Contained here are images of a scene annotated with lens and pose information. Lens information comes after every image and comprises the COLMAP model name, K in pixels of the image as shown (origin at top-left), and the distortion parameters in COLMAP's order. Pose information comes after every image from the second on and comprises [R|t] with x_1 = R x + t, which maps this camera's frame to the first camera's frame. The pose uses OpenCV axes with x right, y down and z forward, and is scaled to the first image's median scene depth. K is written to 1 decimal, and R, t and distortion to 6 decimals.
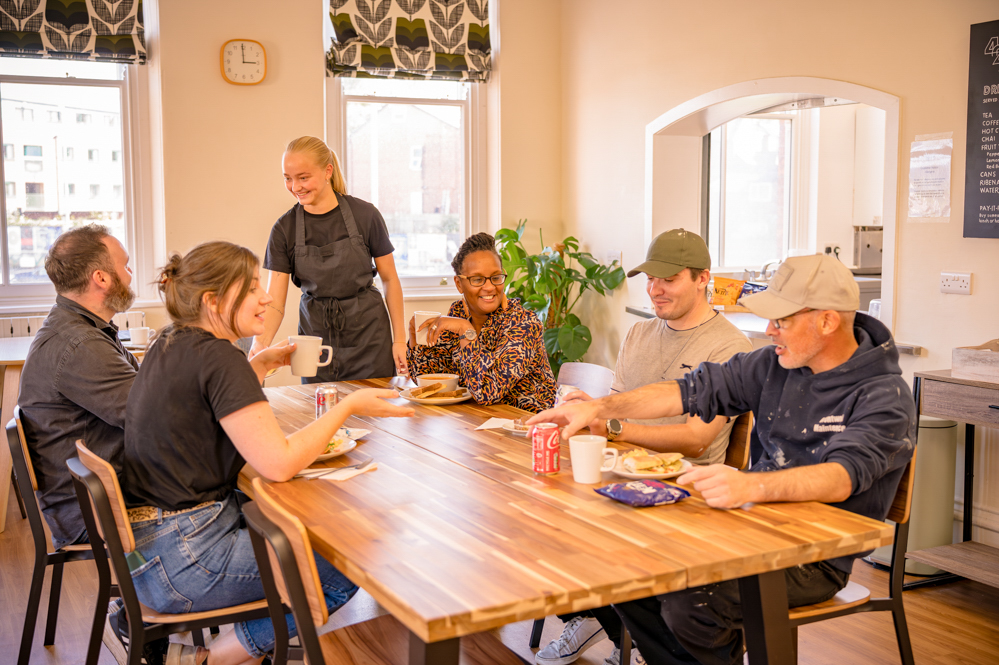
lens RADIAL K [[1137.2, 0, 499.5], [0, 1137.2, 332.5], [0, 0, 1]] dist [0.010629, 0.002607]
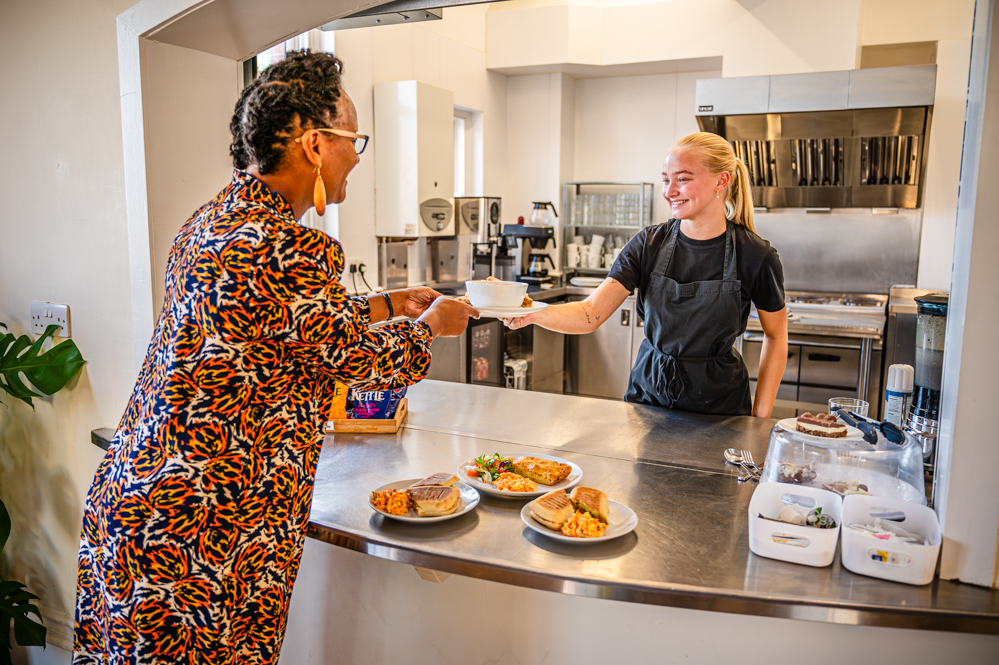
lens RADIAL K [[805.4, 0, 499.5], [0, 805.4, 332.5], [0, 0, 1]] dist [-0.004935, 0.000646]
pose [[0.793453, -0.076227, 0.603839, 0.050021], [0.051364, 0.996973, 0.058361, -0.070681], [-0.606460, -0.015291, 0.794967, 0.646639]]
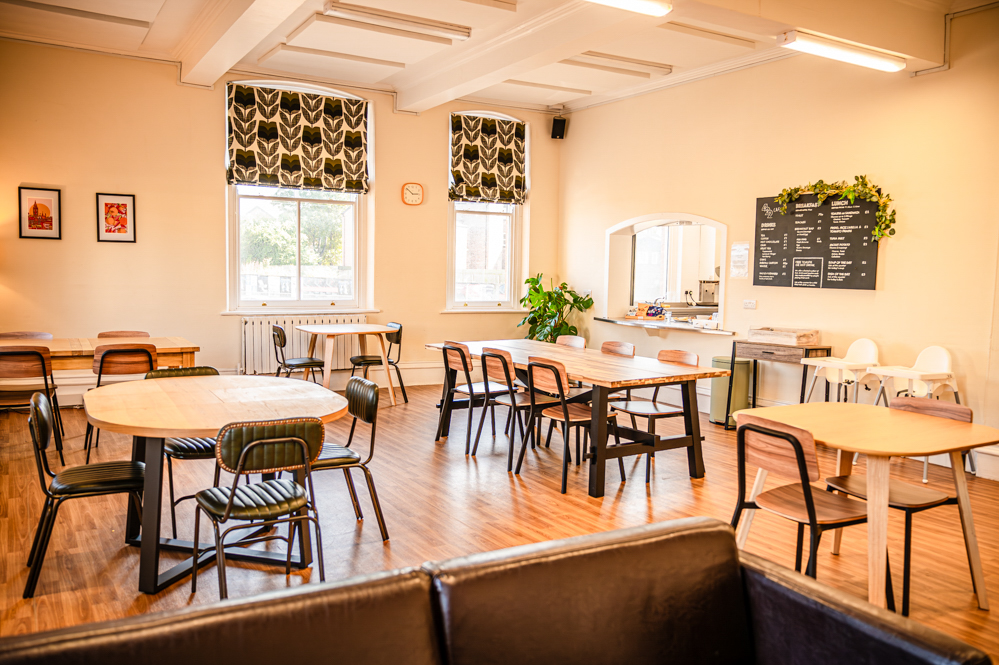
lens RADIAL K [[805.4, 0, 499.5], [0, 805.4, 332.5], [0, 0, 1]] dist [-0.004935, 0.000646]
pose [[0.996733, 0.016187, 0.079134, -0.170882], [-0.014185, 0.999567, -0.025799, 0.044439], [-0.079517, 0.024592, 0.996530, -0.426974]]
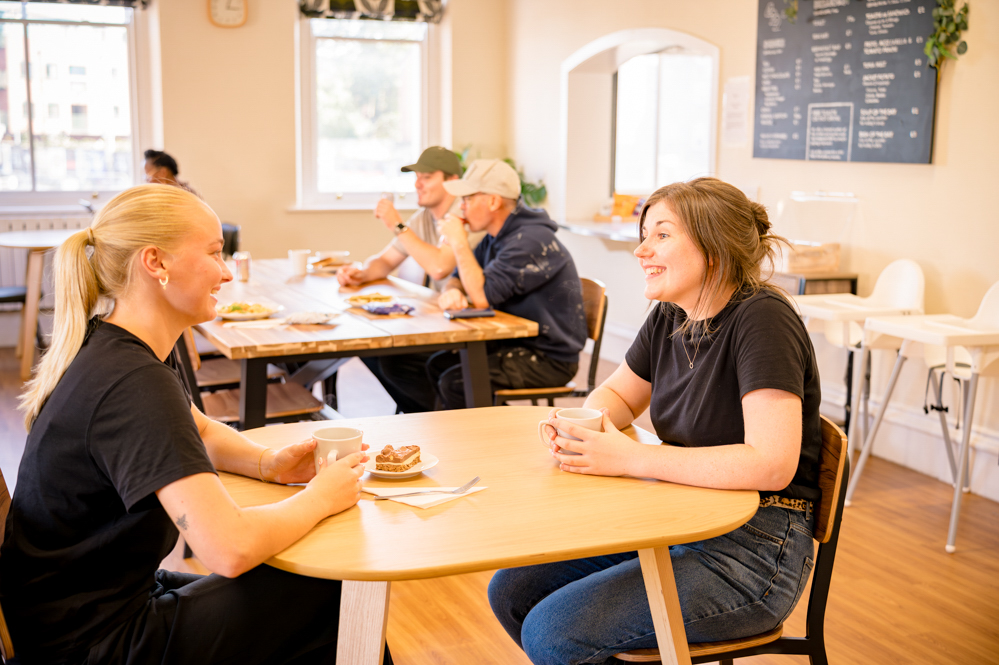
lens RADIAL K [[1212.4, 0, 499.5], [0, 1212.4, 332.5], [0, 0, 1]] dist [0.003949, -0.015472]
pose [[0.998324, 0.020947, -0.053954, 0.131259], [-0.018125, 0.998468, 0.052274, 0.030762], [0.054966, -0.051209, 0.997174, -0.262940]]
